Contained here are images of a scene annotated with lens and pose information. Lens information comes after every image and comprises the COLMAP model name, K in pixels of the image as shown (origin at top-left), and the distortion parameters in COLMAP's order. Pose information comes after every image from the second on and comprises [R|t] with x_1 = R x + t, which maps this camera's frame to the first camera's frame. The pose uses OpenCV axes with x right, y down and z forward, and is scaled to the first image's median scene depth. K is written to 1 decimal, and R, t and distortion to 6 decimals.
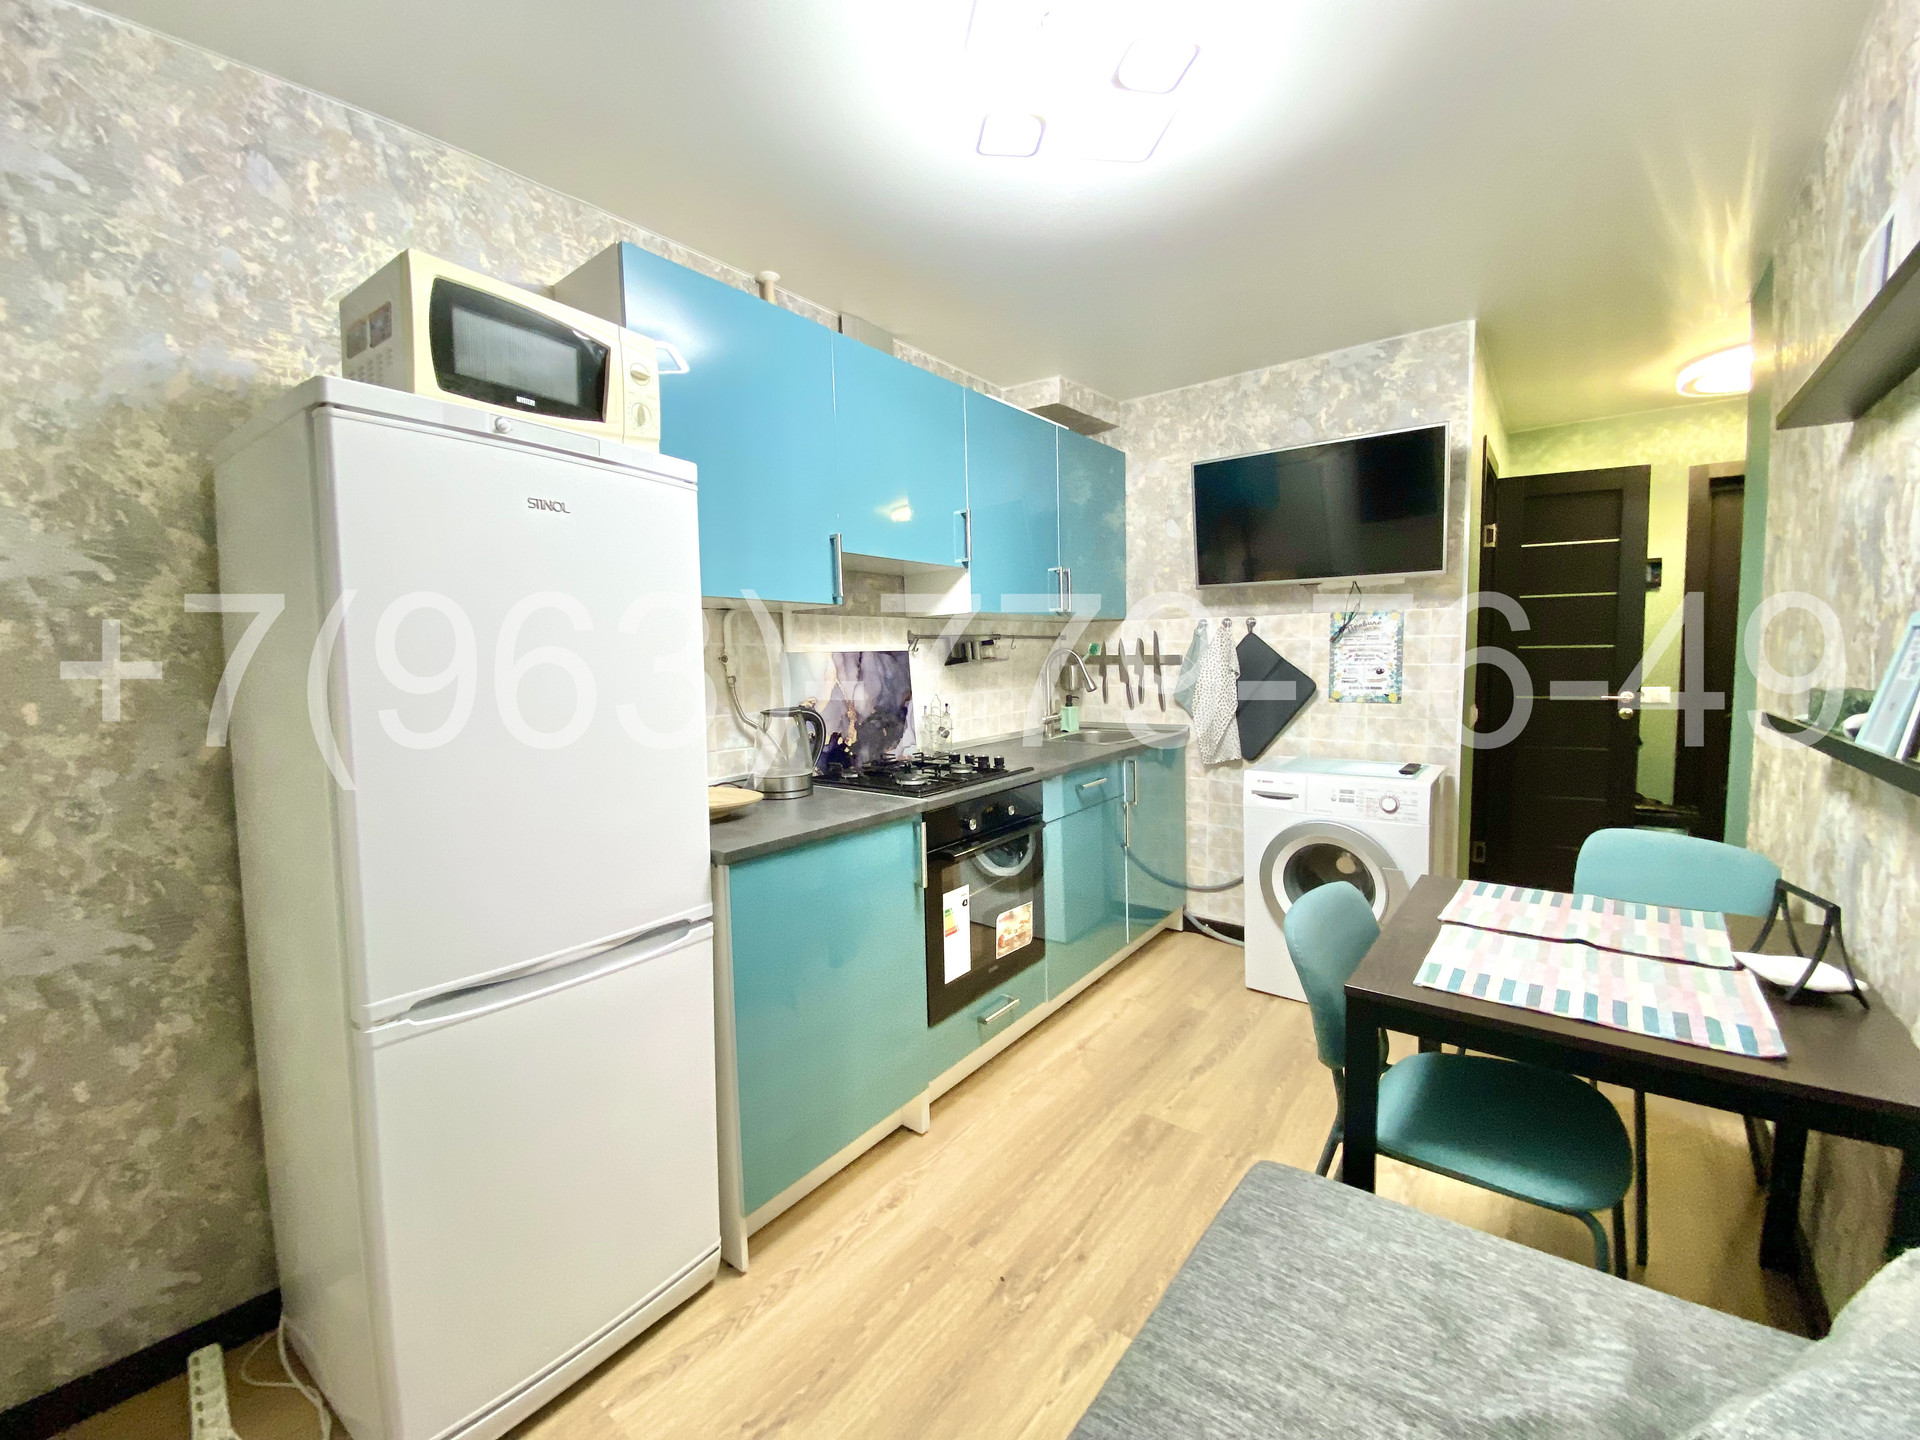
lens RADIAL K [[782.2, 0, 946.5], [0, 782.2, 716.2], [0, 0, 1]] dist [0.018040, -0.020227]
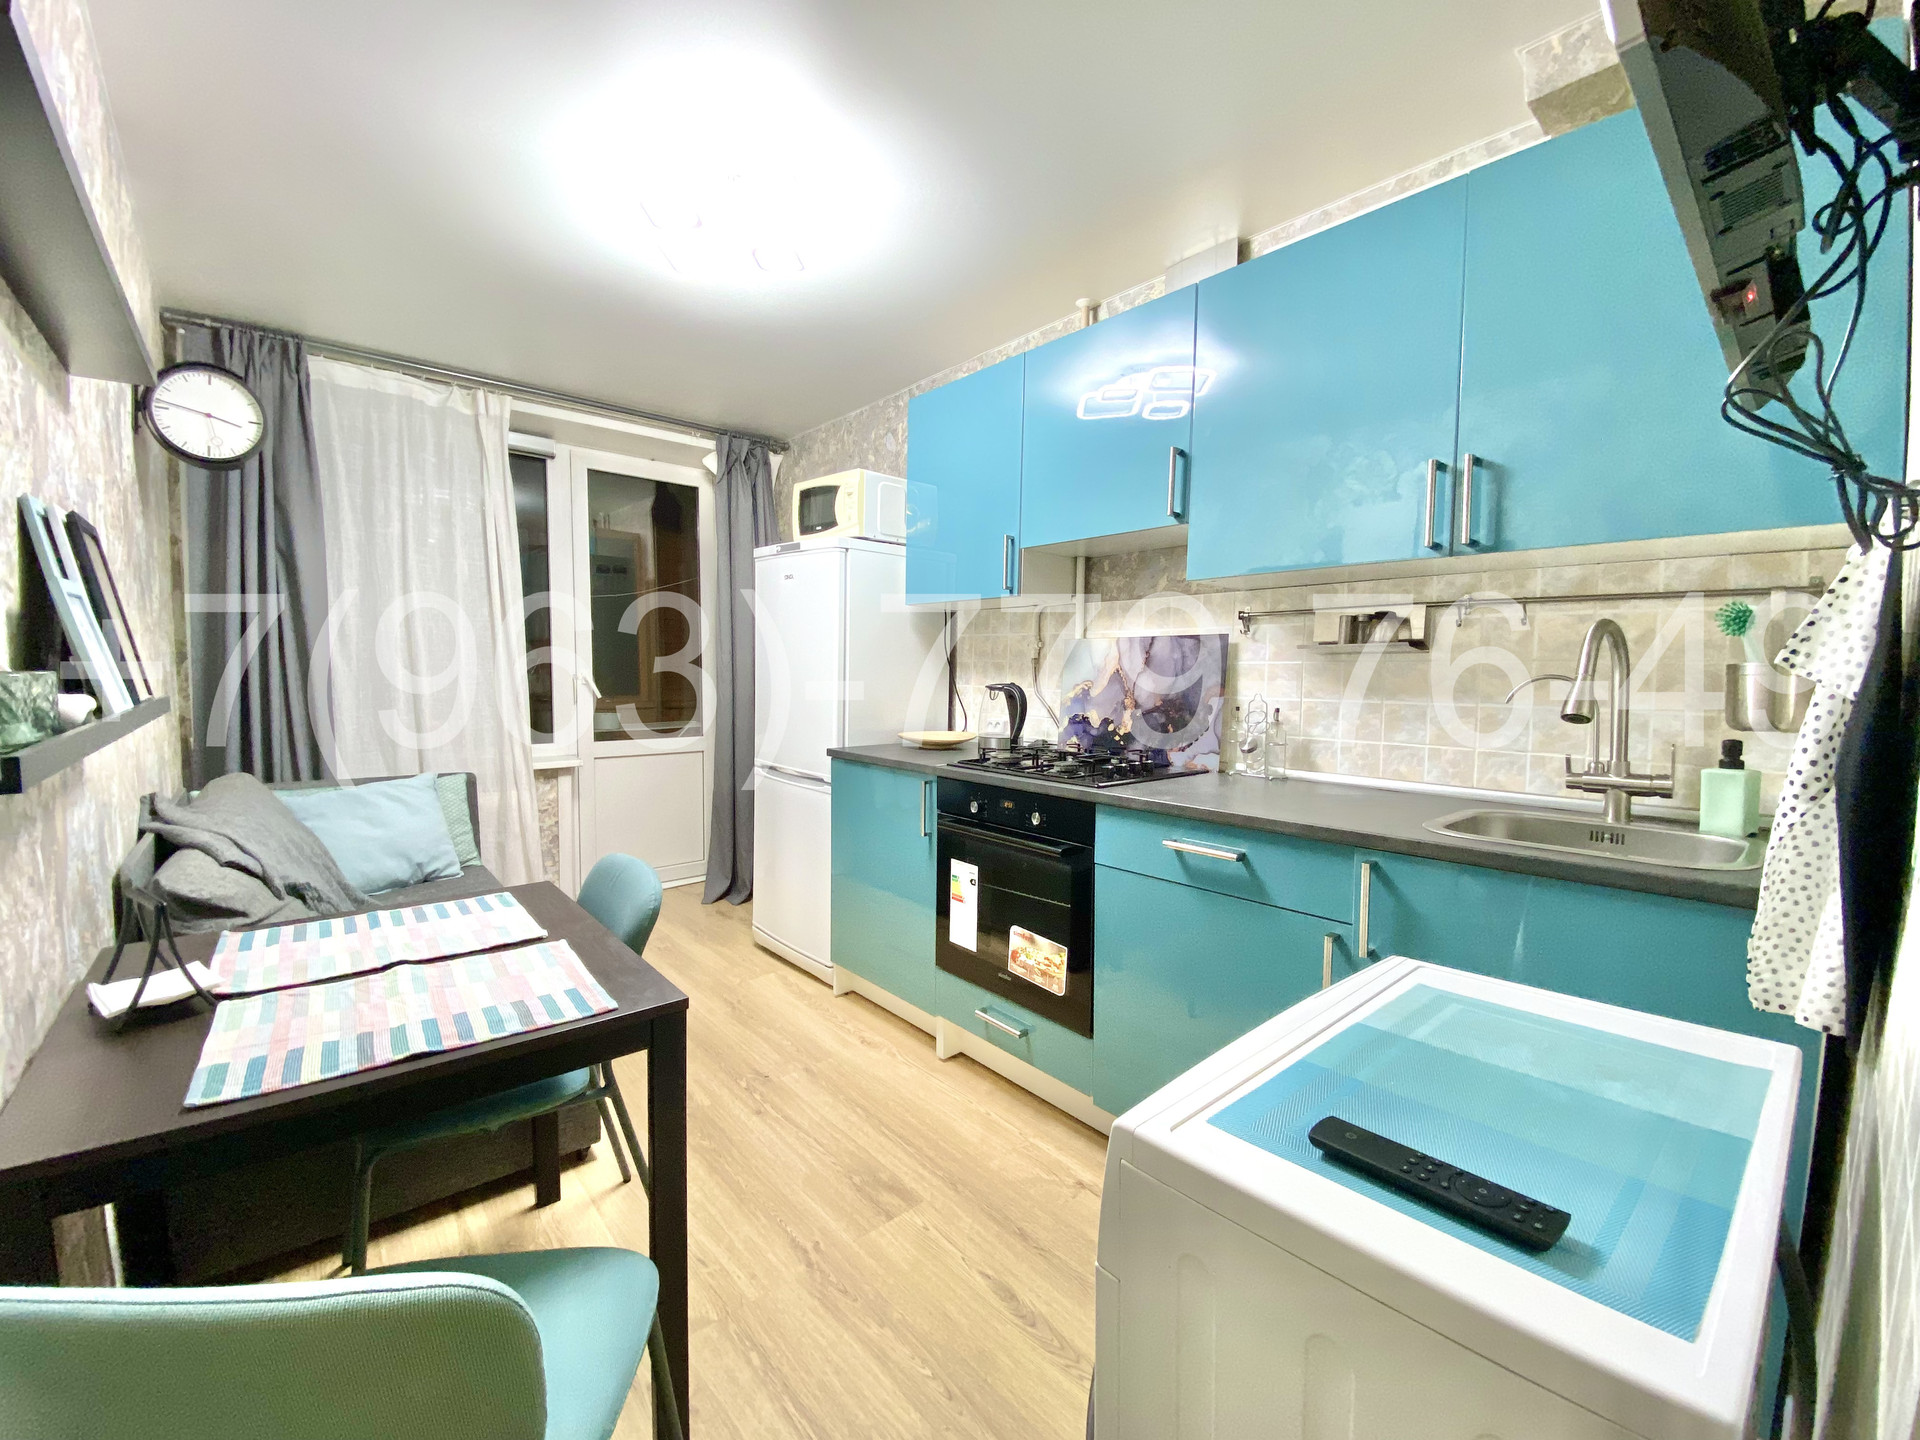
lens RADIAL K [[776.4, 0, 956.7], [0, 776.4, 724.5], [0, 0, 1]] dist [0.025270, -0.020627]
pose [[-0.181855, 0.096717, -0.978557, 0.744857], [-0.083508, 0.990037, 0.113370, -0.058042], [0.979773, 0.102334, -0.171967, 0.846616]]
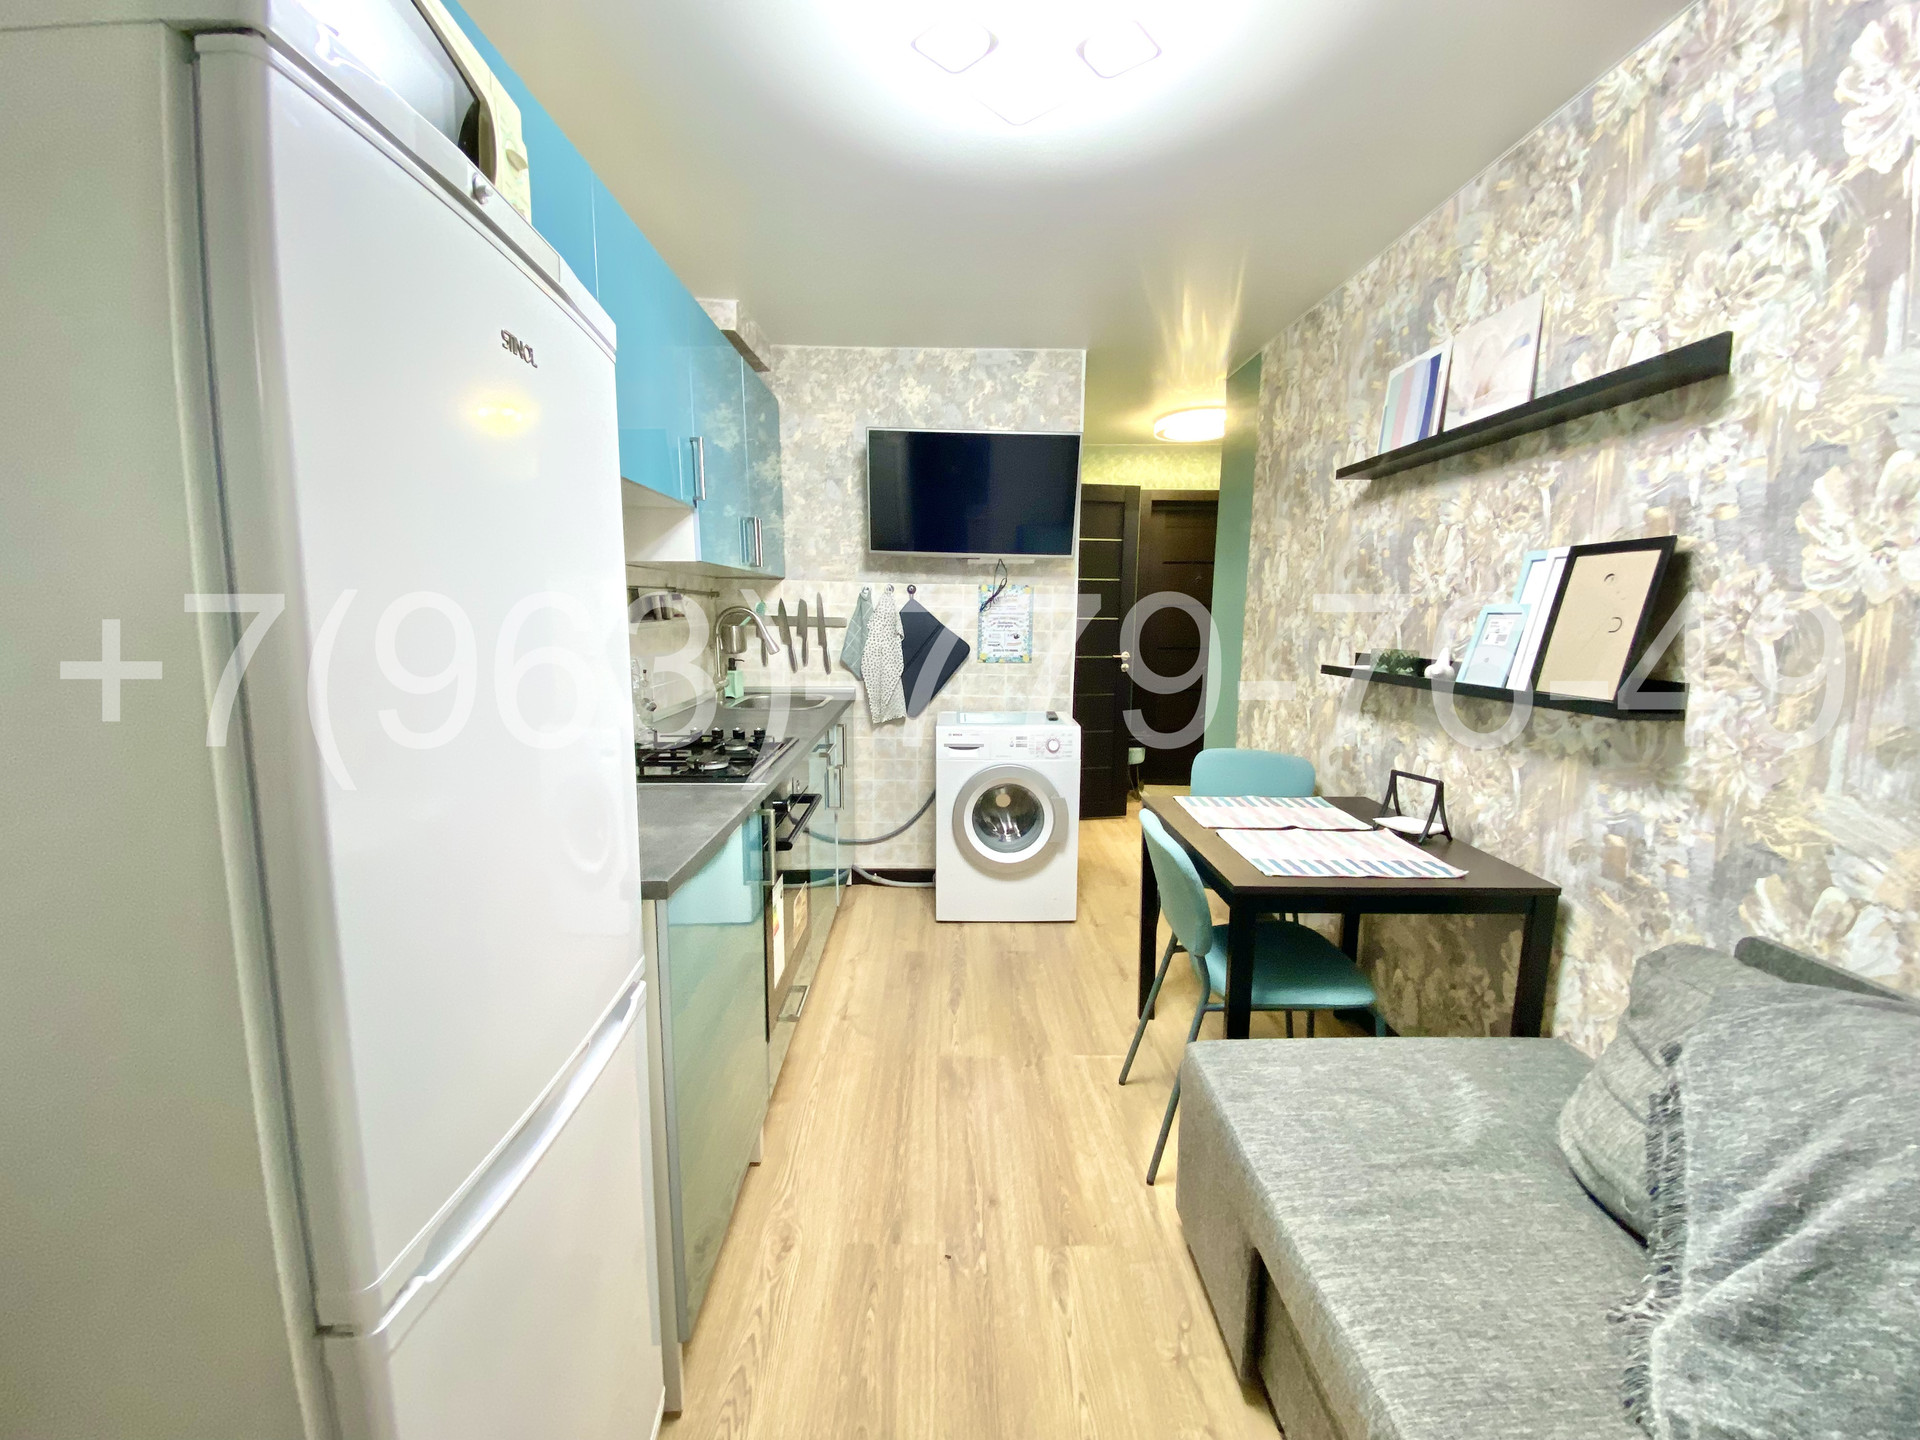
lens RADIAL K [[776.4, 0, 956.7], [0, 776.4, 724.5], [0, 0, 1]] dist [0.025270, -0.020627]
pose [[0.771233, -0.062592, 0.633468, -0.278297], [0.024528, 0.997337, 0.068683, -0.006828], [-0.636080, -0.037432, 0.770715, 0.147623]]
